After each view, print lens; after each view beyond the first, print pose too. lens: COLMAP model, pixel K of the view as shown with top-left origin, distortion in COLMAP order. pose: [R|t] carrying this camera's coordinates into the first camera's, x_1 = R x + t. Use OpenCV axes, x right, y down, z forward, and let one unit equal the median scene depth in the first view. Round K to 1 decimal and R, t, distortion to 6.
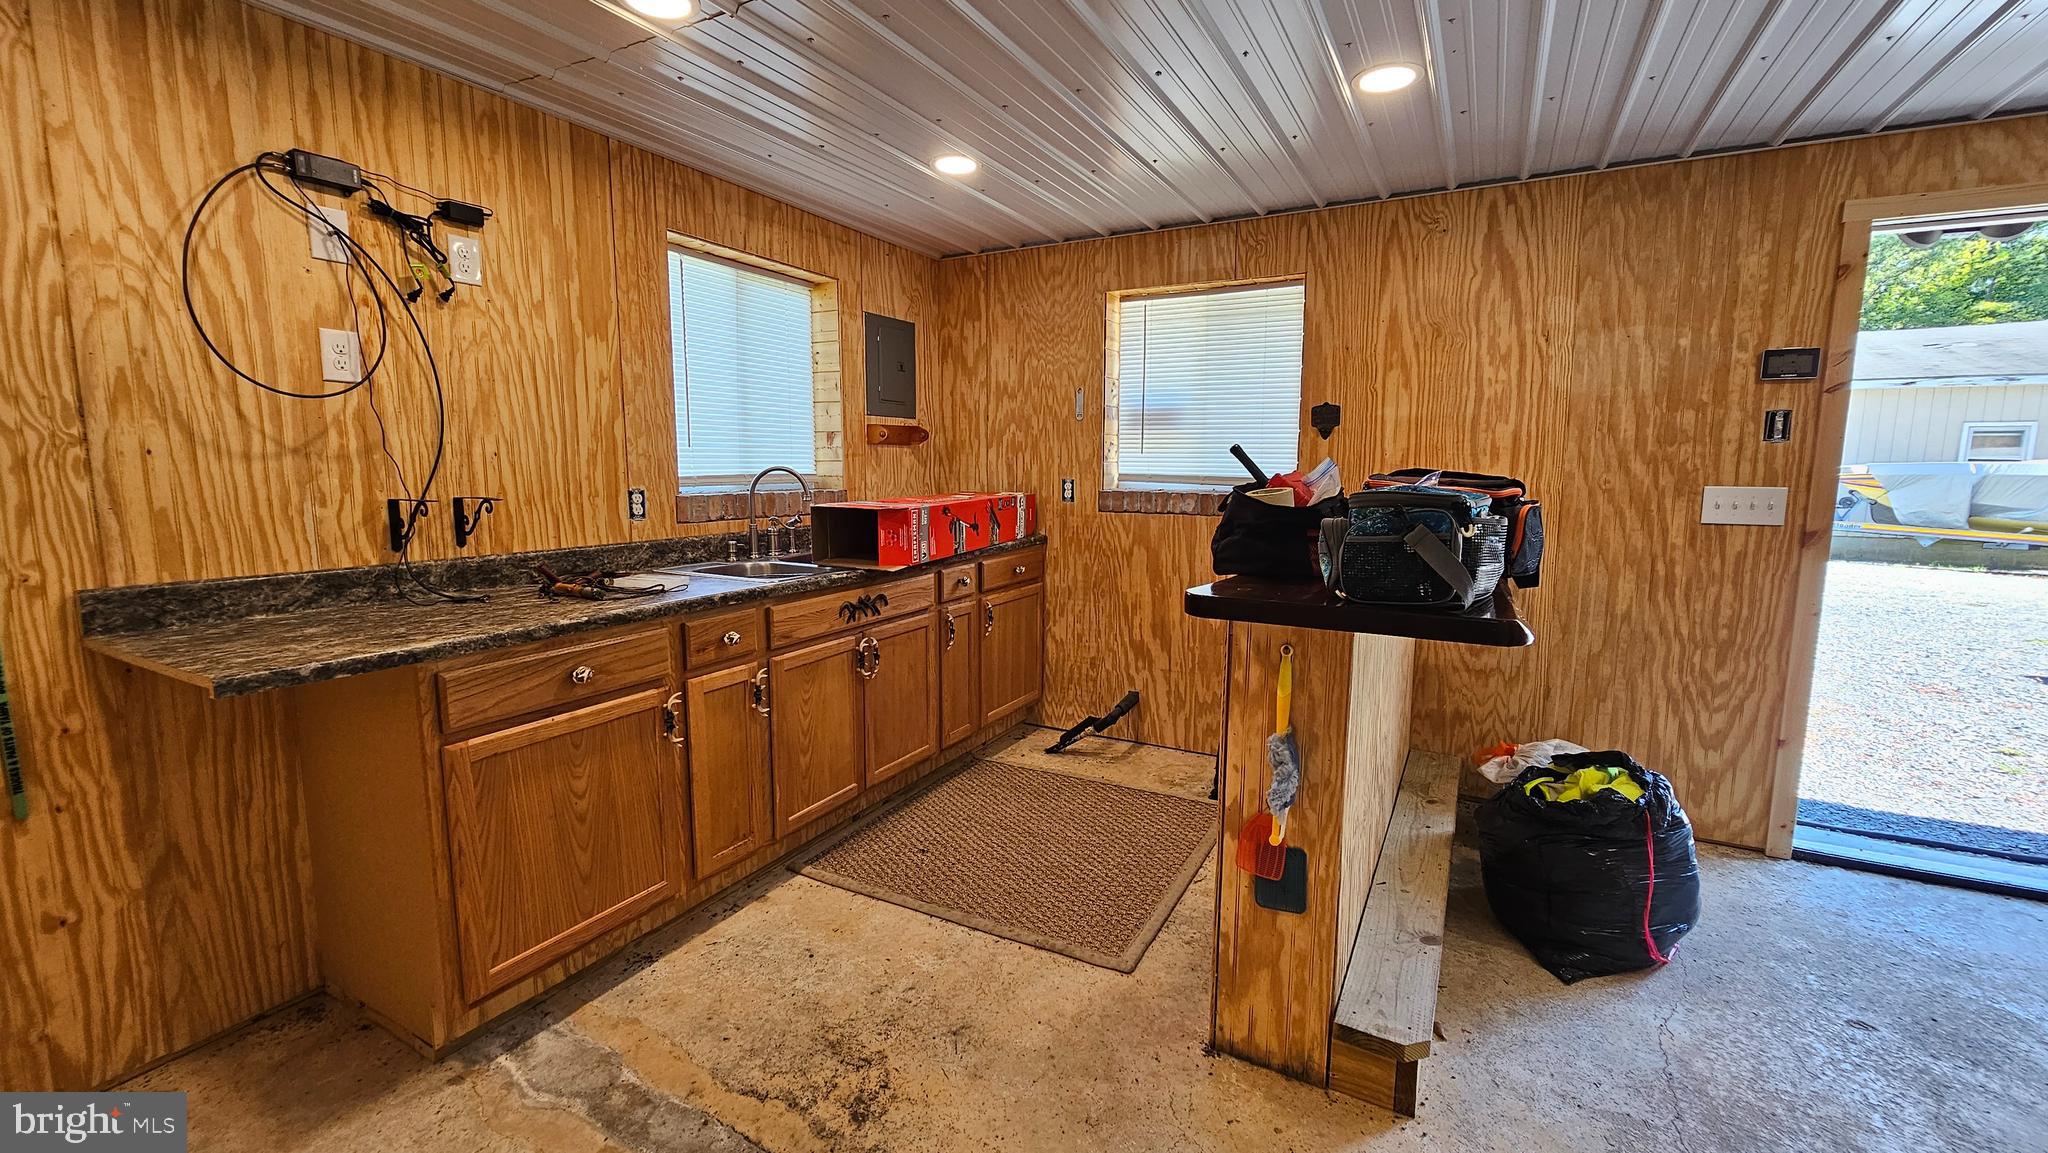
lens RADIAL K [[845.7, 0, 1024.0], [0, 845.7, 576.5], [0, 0, 1]] dist [0.000481, -0.000084]
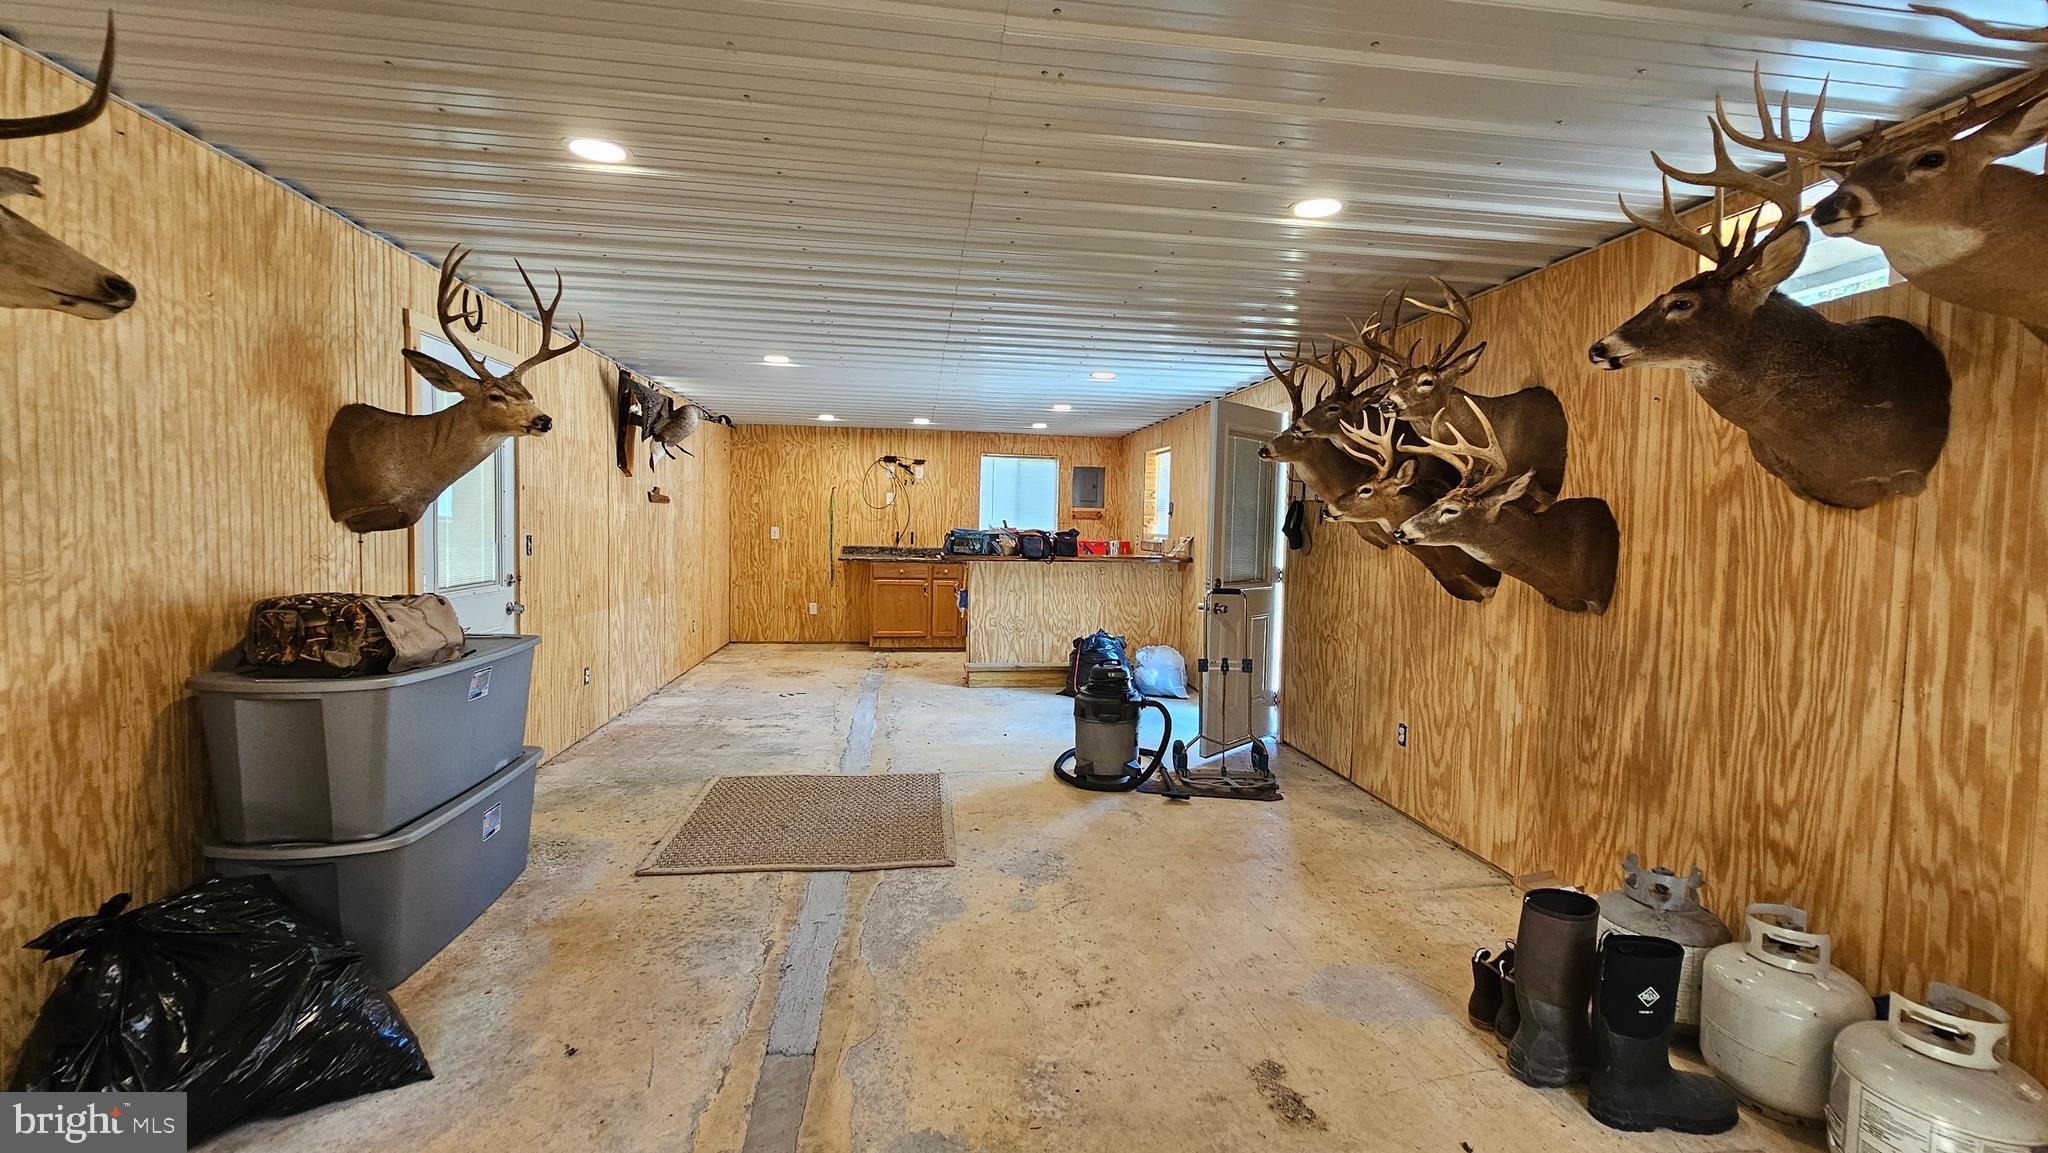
lens RADIAL K [[845.7, 0, 1024.0], [0, 845.7, 576.5], [0, 0, 1]] dist [0.000481, -0.000084]
pose [[0.590163, 0.055141, -0.805398, 2.967016], [-0.125398, 0.991817, -0.023982, 0.150333], [0.797485, 0.115148, 0.592248, -0.945251]]
